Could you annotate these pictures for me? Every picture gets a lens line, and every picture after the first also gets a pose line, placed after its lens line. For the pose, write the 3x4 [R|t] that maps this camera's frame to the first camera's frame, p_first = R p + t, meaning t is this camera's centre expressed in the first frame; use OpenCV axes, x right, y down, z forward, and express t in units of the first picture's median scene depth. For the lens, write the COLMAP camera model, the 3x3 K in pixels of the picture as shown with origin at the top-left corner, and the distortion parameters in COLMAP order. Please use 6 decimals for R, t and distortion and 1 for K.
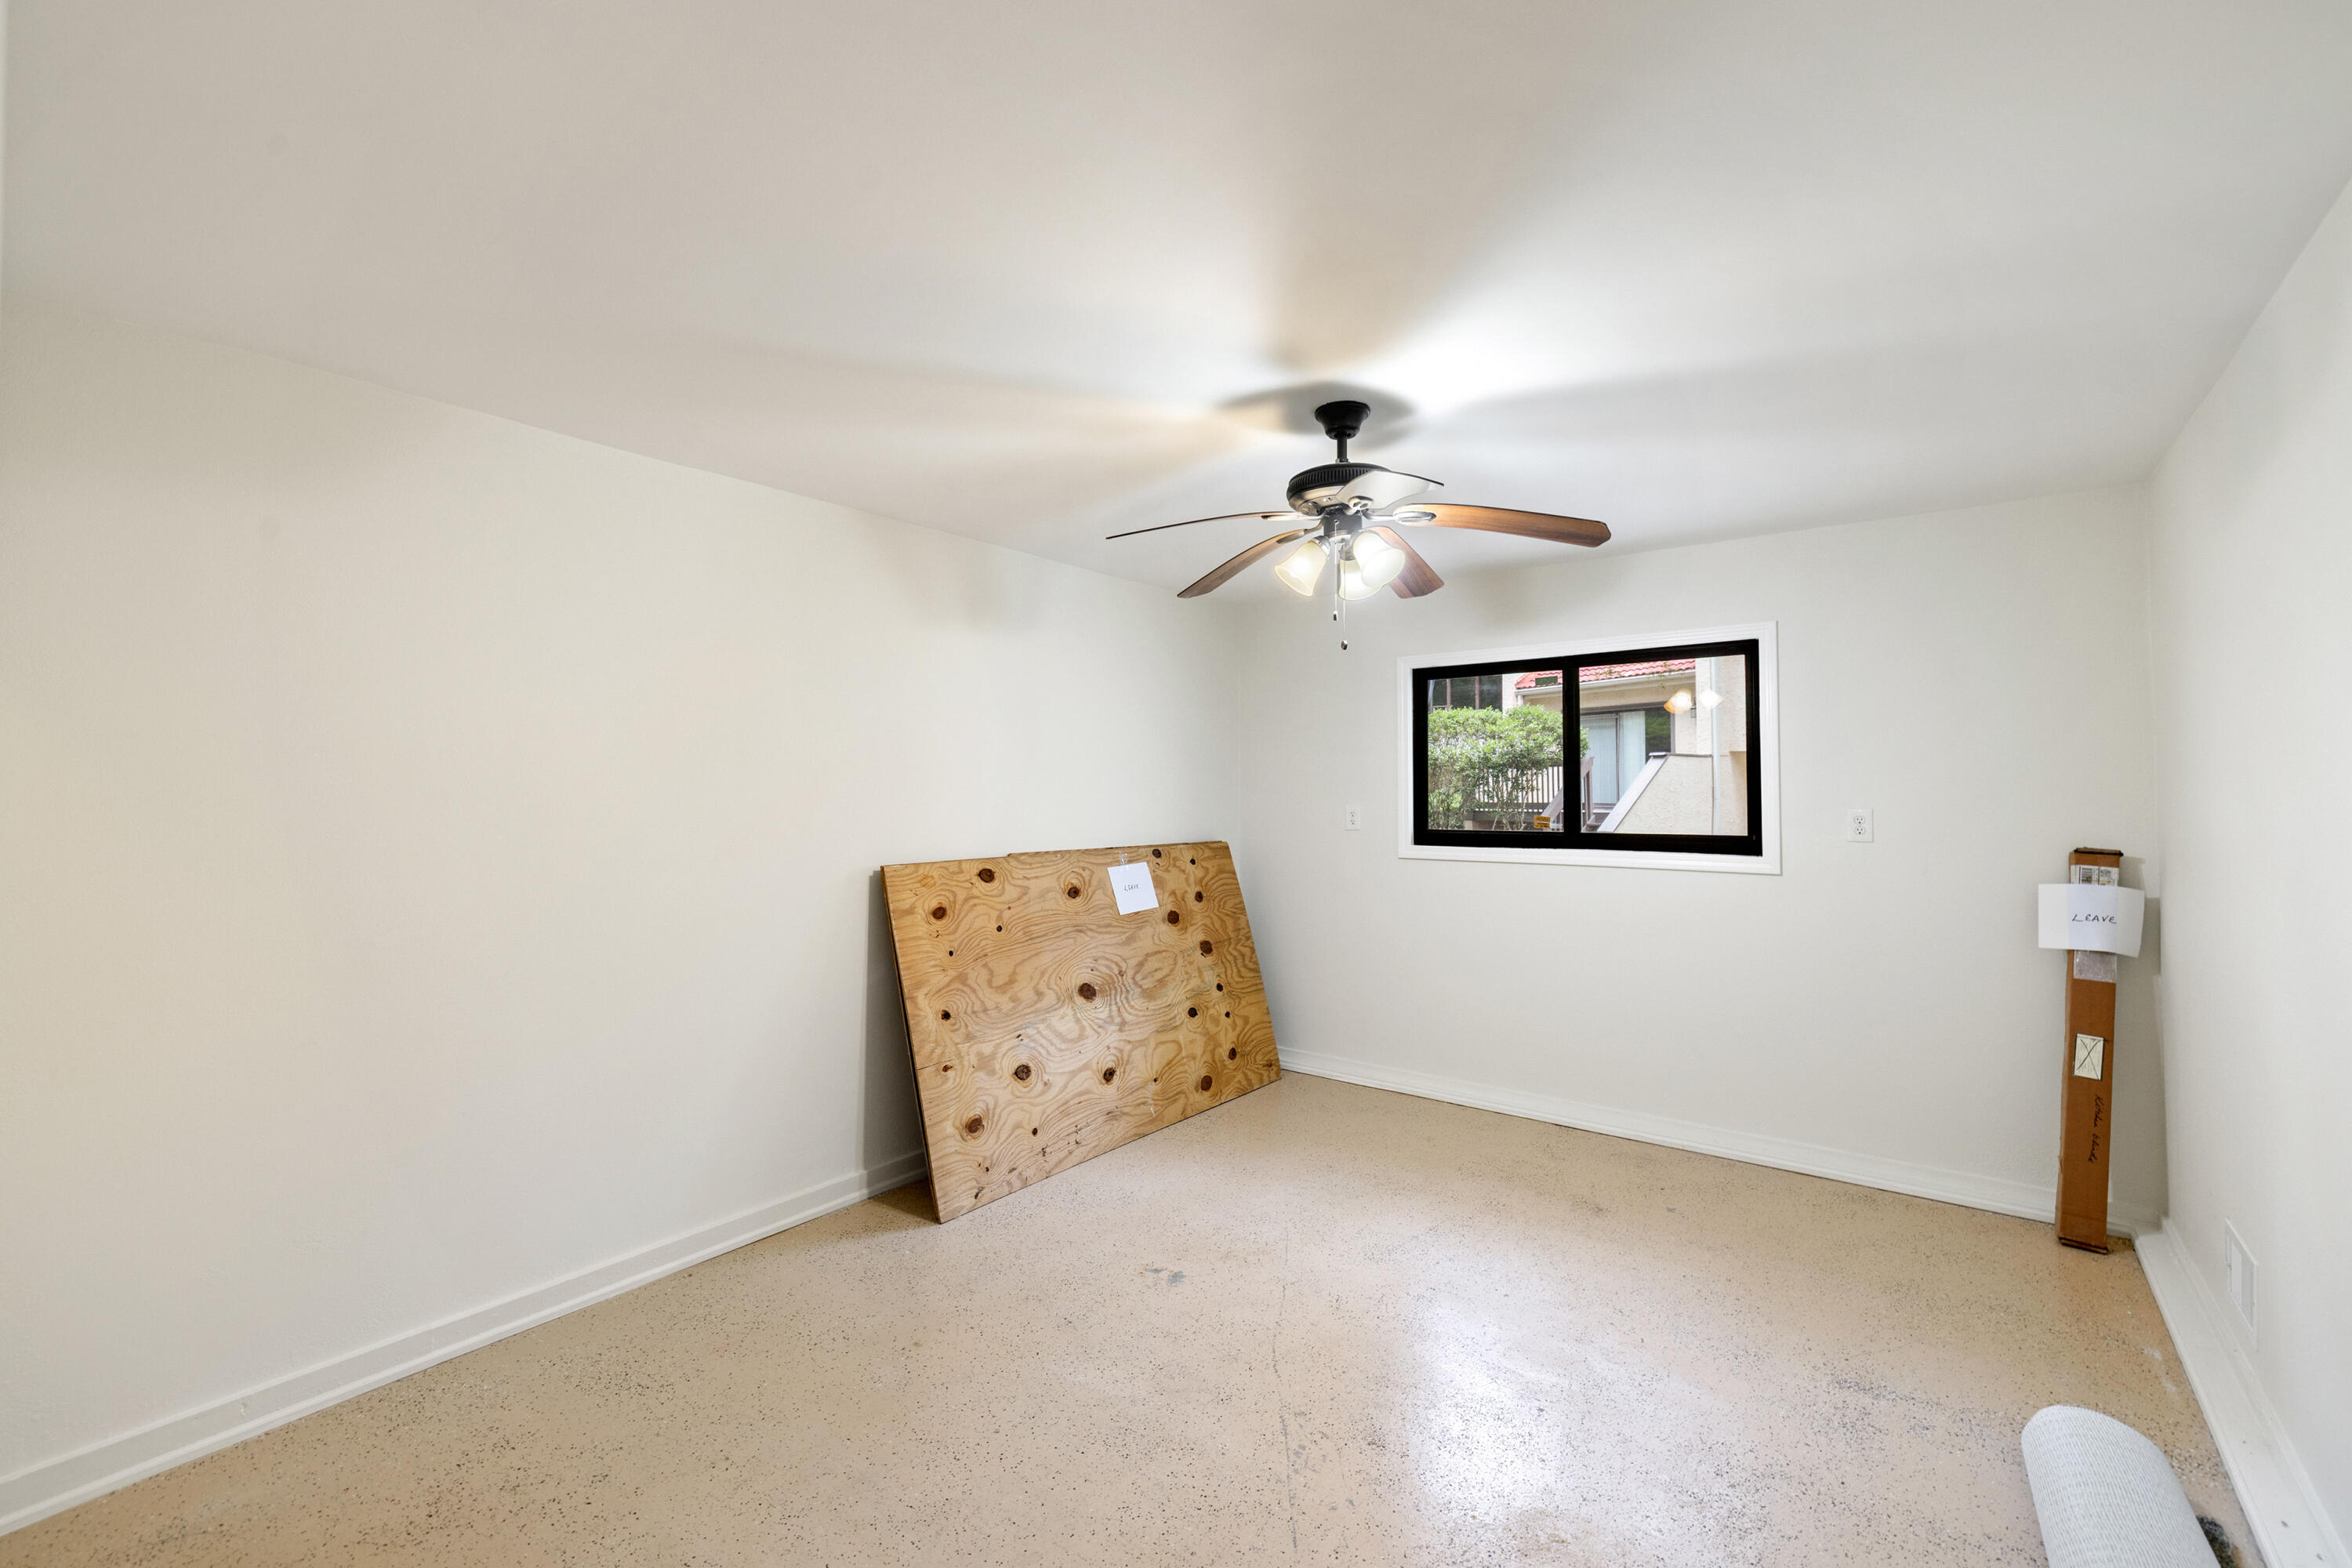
lens RADIAL K [[989.2, 0, 1172.0], [0, 989.2, 779.8], [0, 0, 1]] dist [-0.000680, -0.000049]
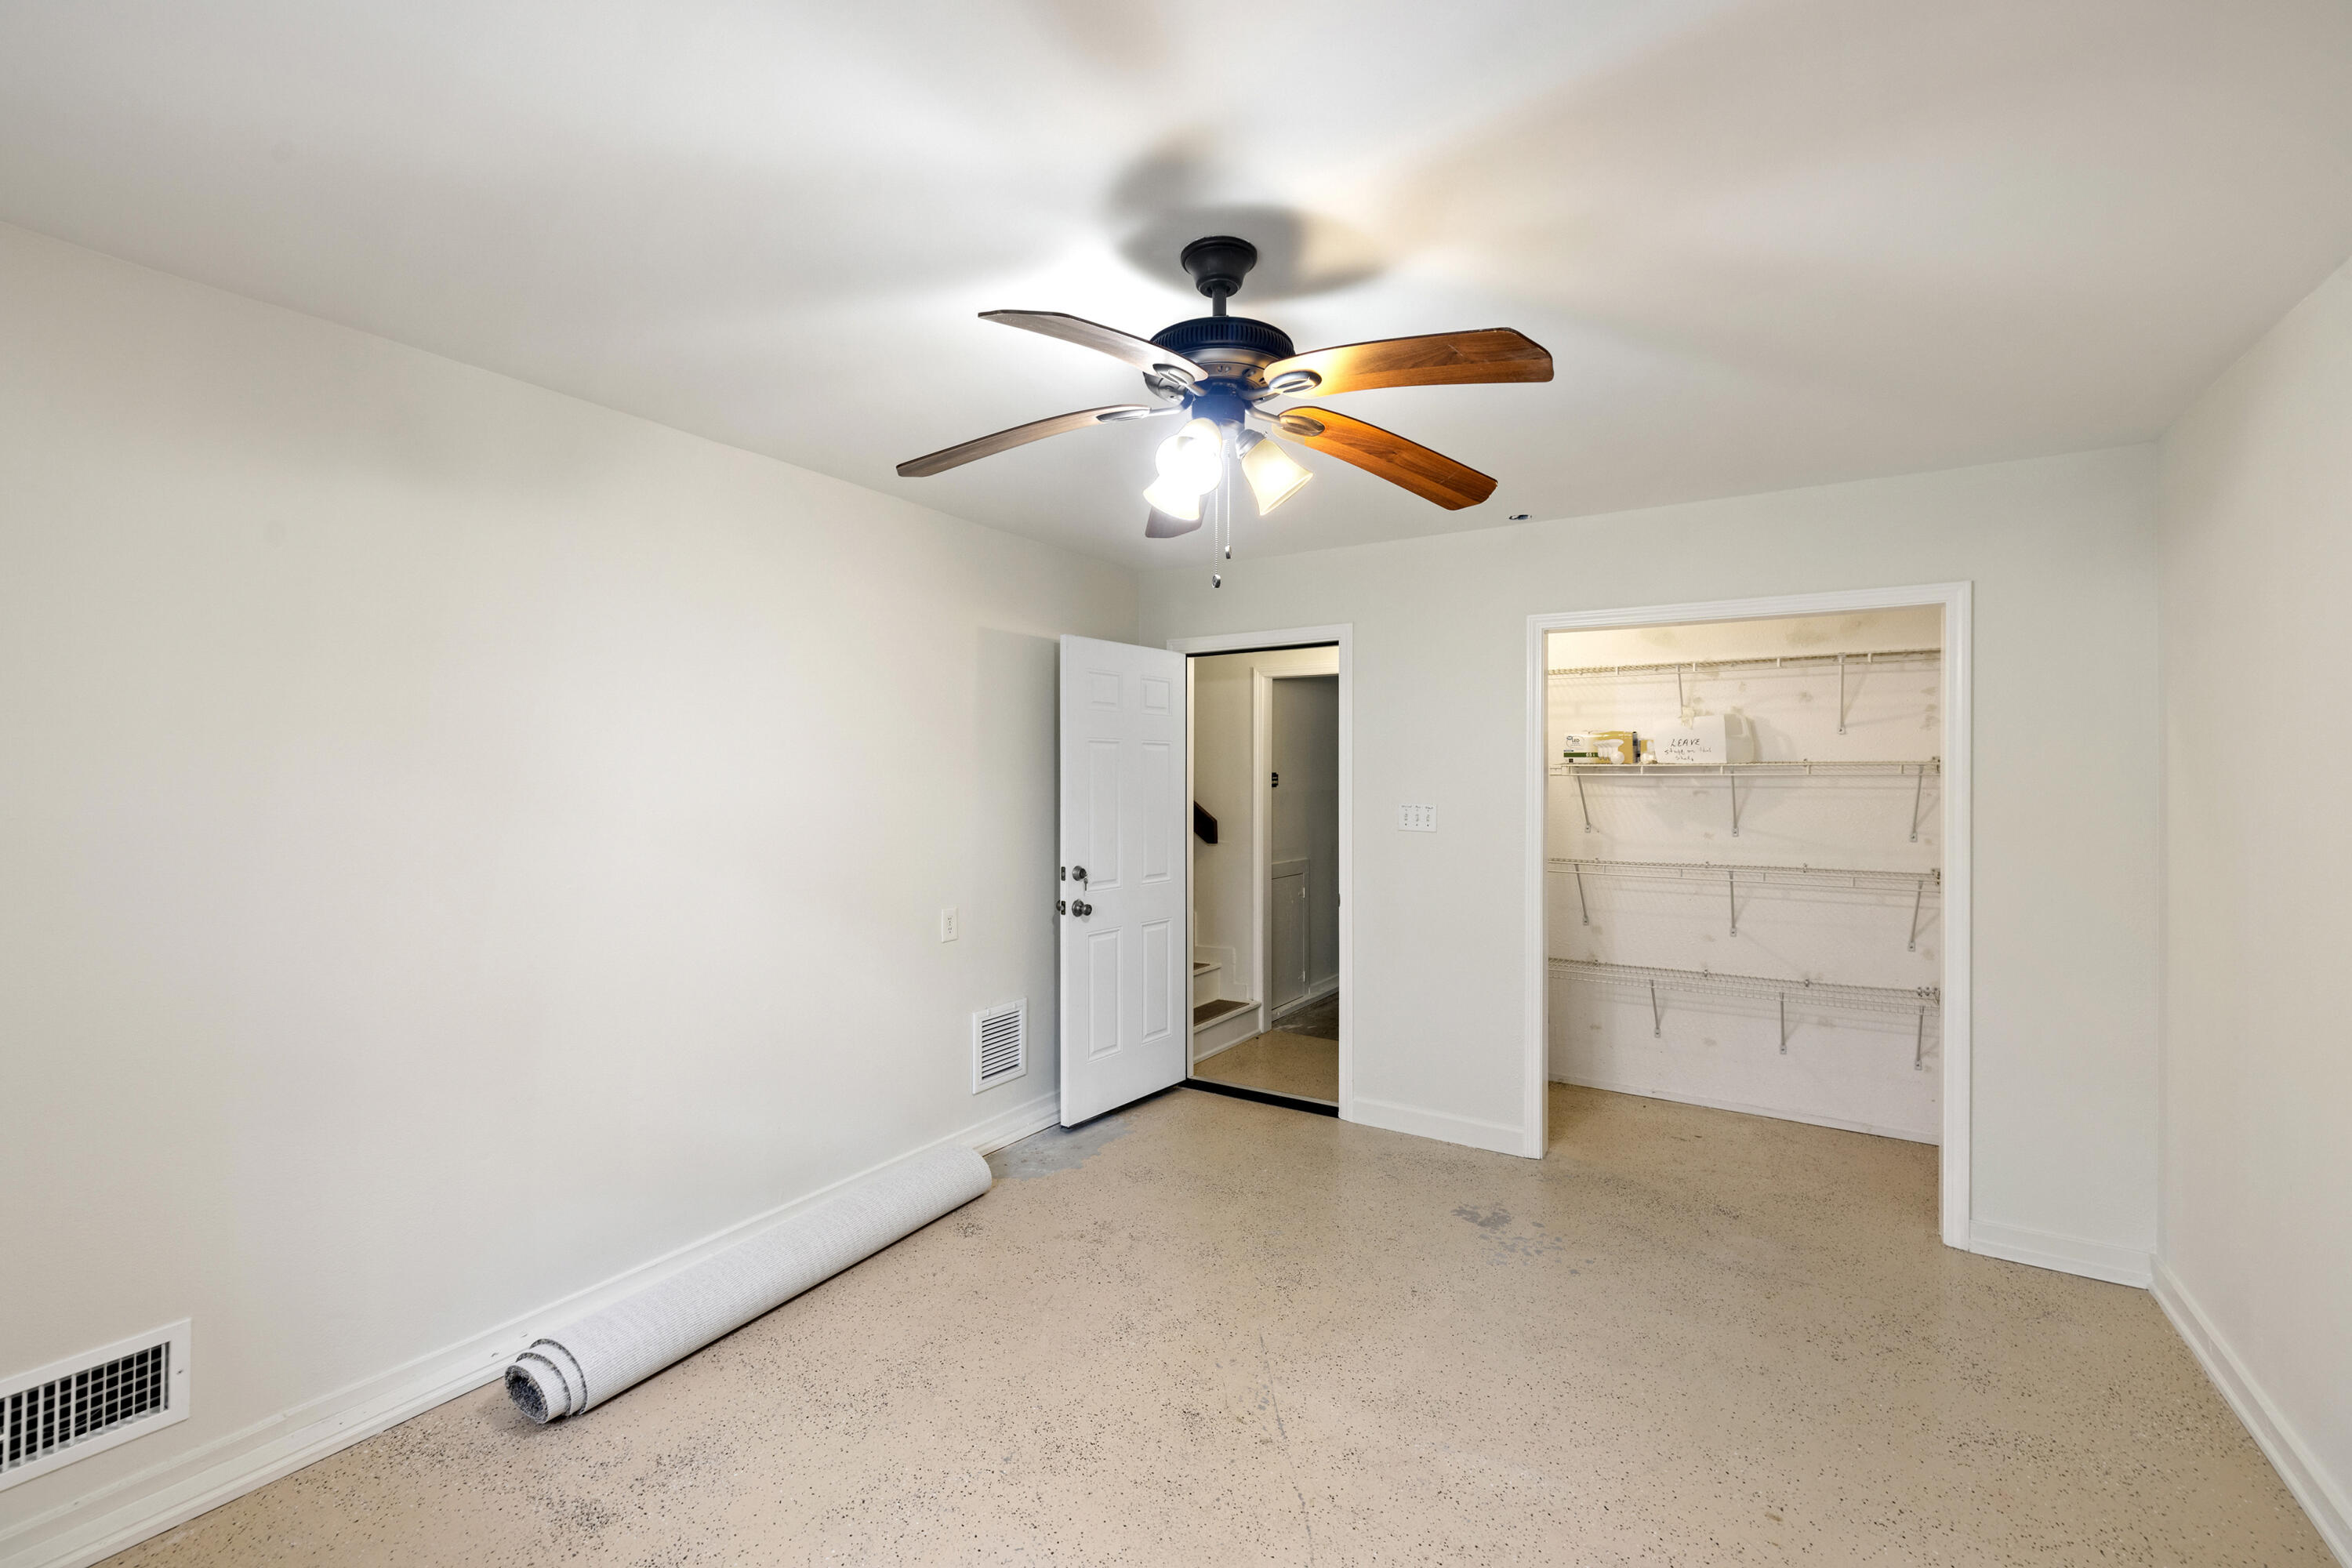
lens RADIAL K [[989.2, 0, 1176.6], [0, 989.2, 781.3], [0, 0, 1]] dist [-0.000680, -0.000049]
pose [[-0.995585, -0.003122, -0.093812, 0.316593], [-0.001570, 0.999861, -0.016612, 0.025729], [0.093851, -0.016391, -0.995451, 2.012687]]
